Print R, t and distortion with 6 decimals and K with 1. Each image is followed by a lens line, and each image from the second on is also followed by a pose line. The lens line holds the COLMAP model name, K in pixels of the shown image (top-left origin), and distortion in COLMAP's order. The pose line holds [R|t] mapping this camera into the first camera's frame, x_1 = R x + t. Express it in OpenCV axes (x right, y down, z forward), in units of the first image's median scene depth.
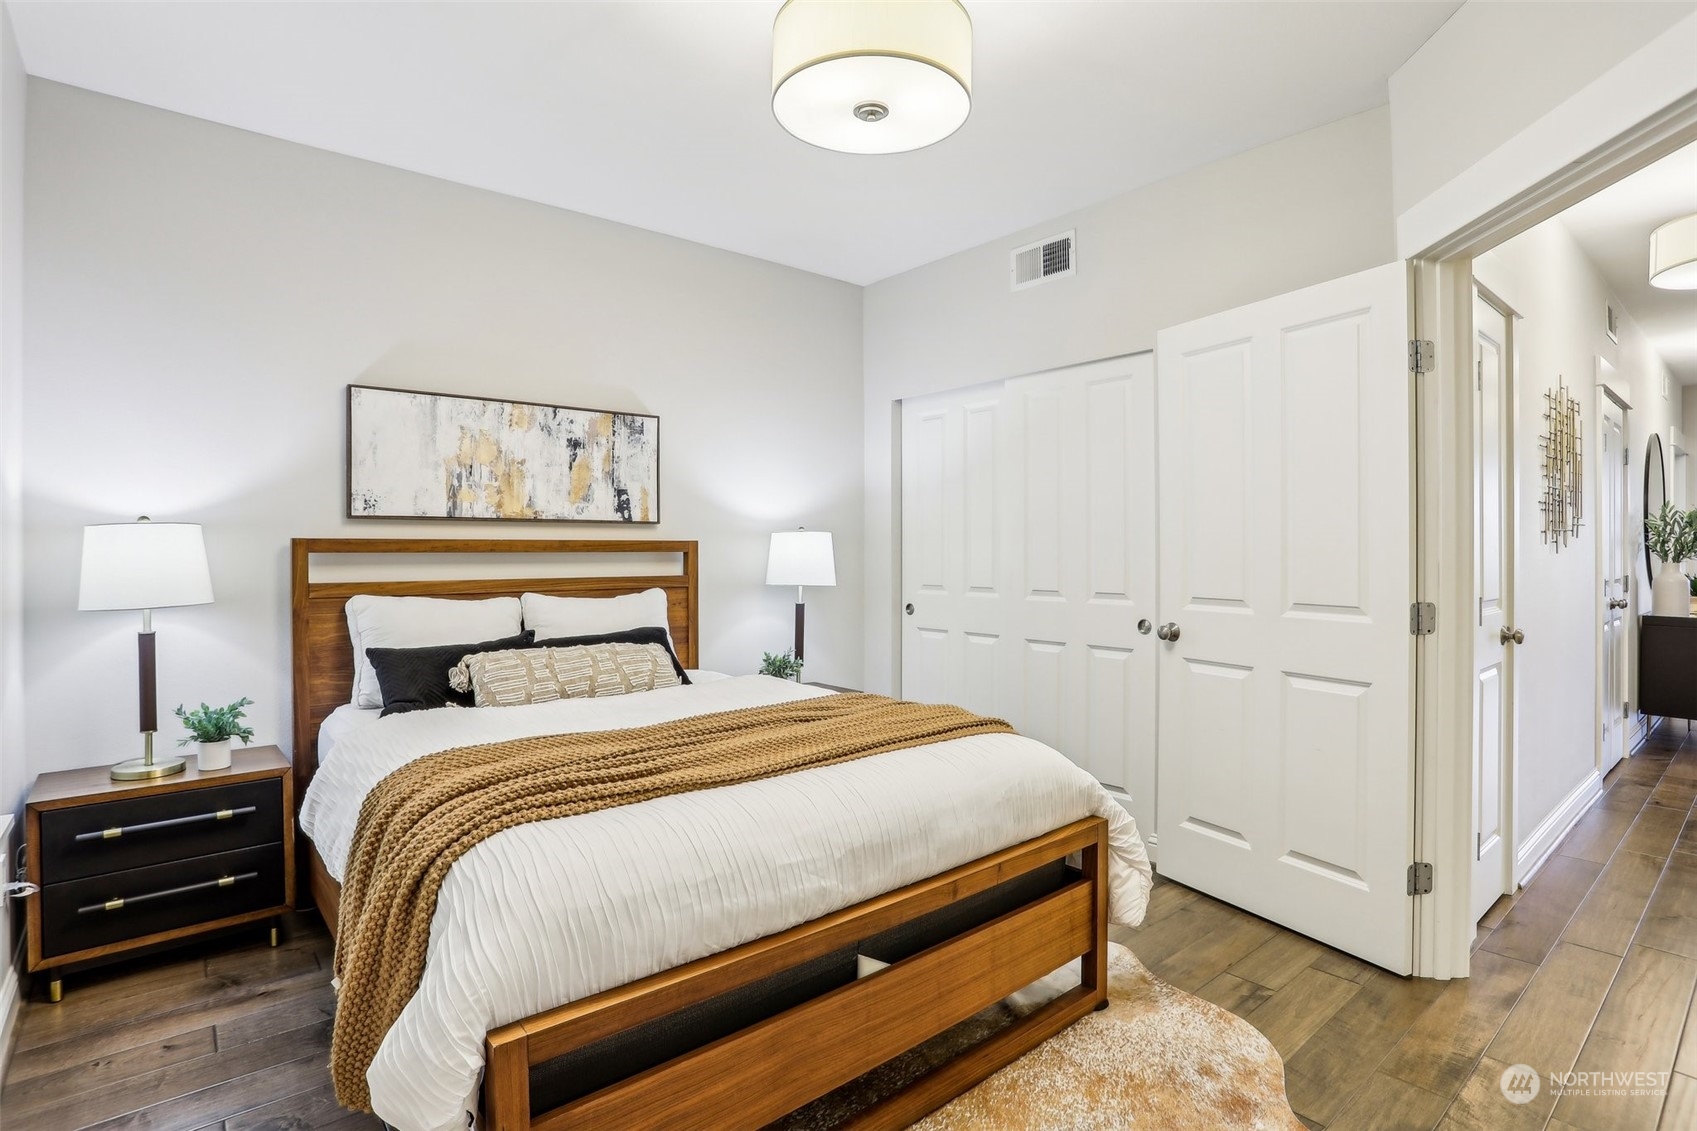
lens RADIAL K [[846.6, 0, 845.3], [0, 846.6, 560.2], [0, 0, 1]] dist [-0.071345, 0.027288]
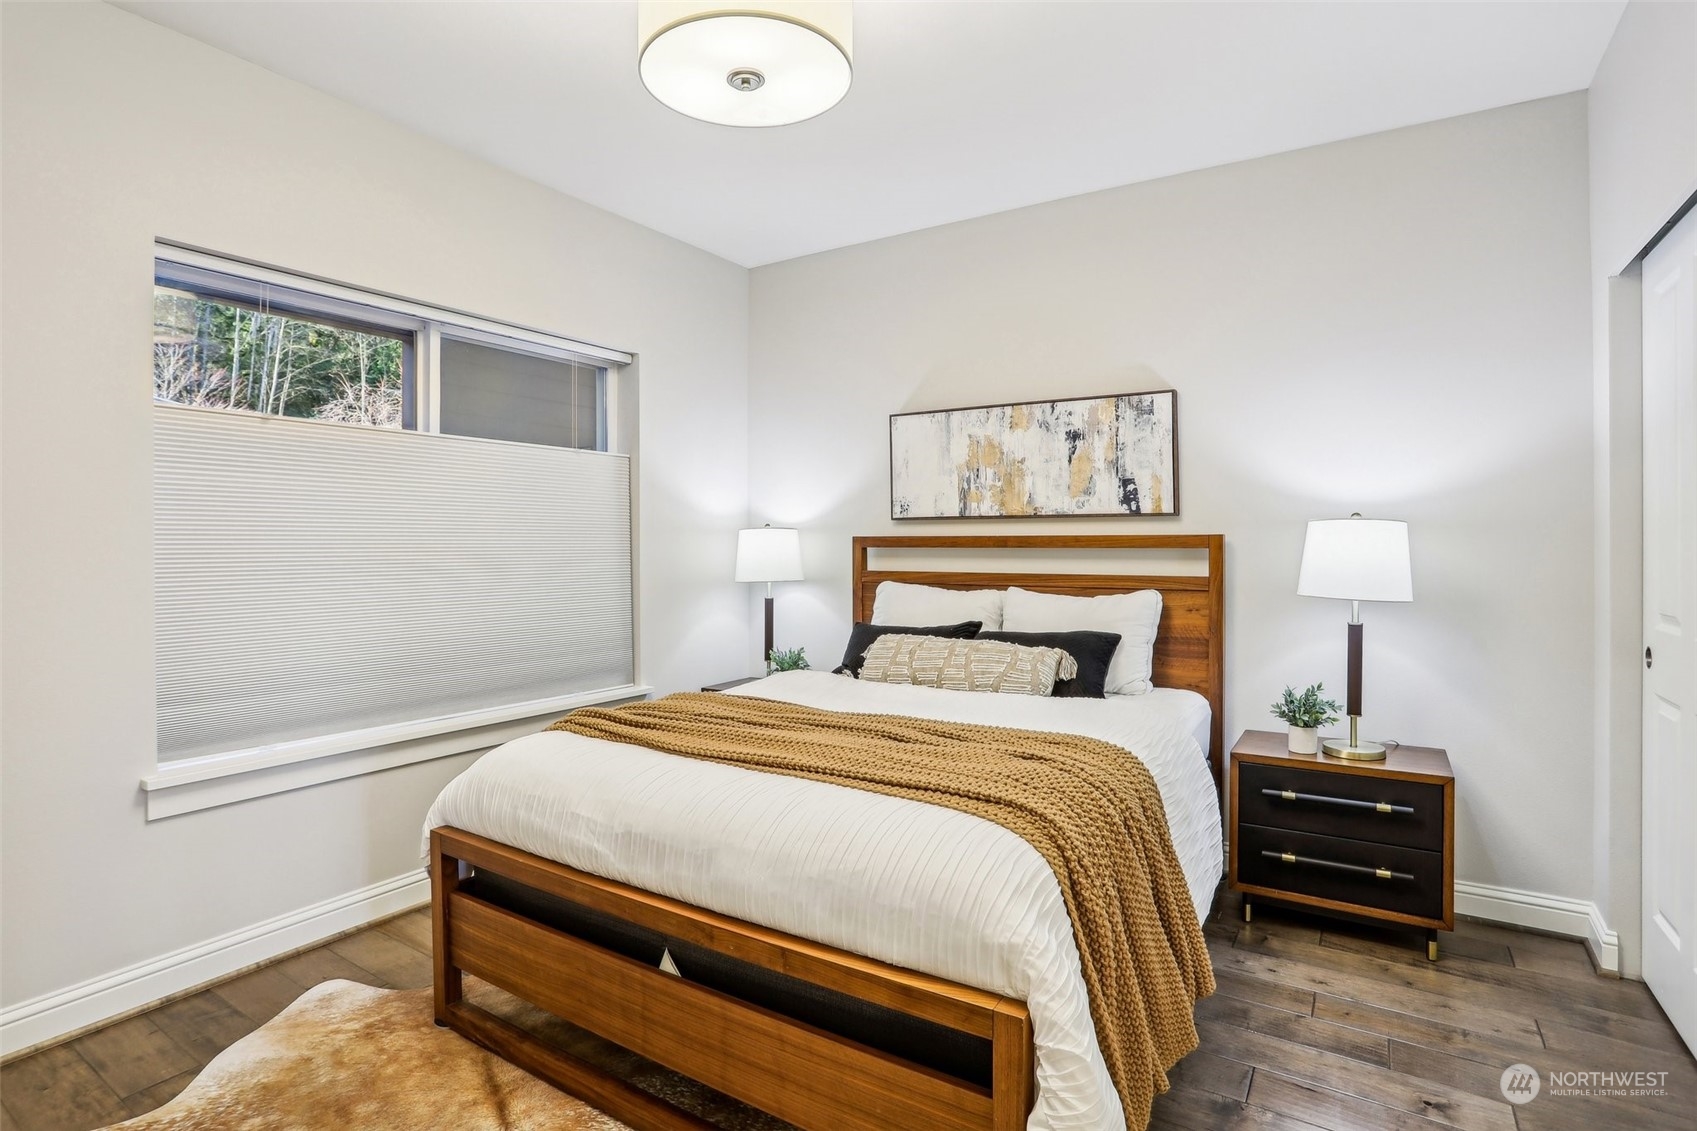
lens RADIAL K [[846.6, 0, 795.0], [0, 846.6, 526.8], [0, 0, 1]] dist [-0.071345, 0.027288]
pose [[0.278417, -0.019255, -0.960267, 0.533099], [-0.013271, 0.999626, -0.023892, -0.007086], [0.960369, 0.019396, 0.278058, 0.443298]]
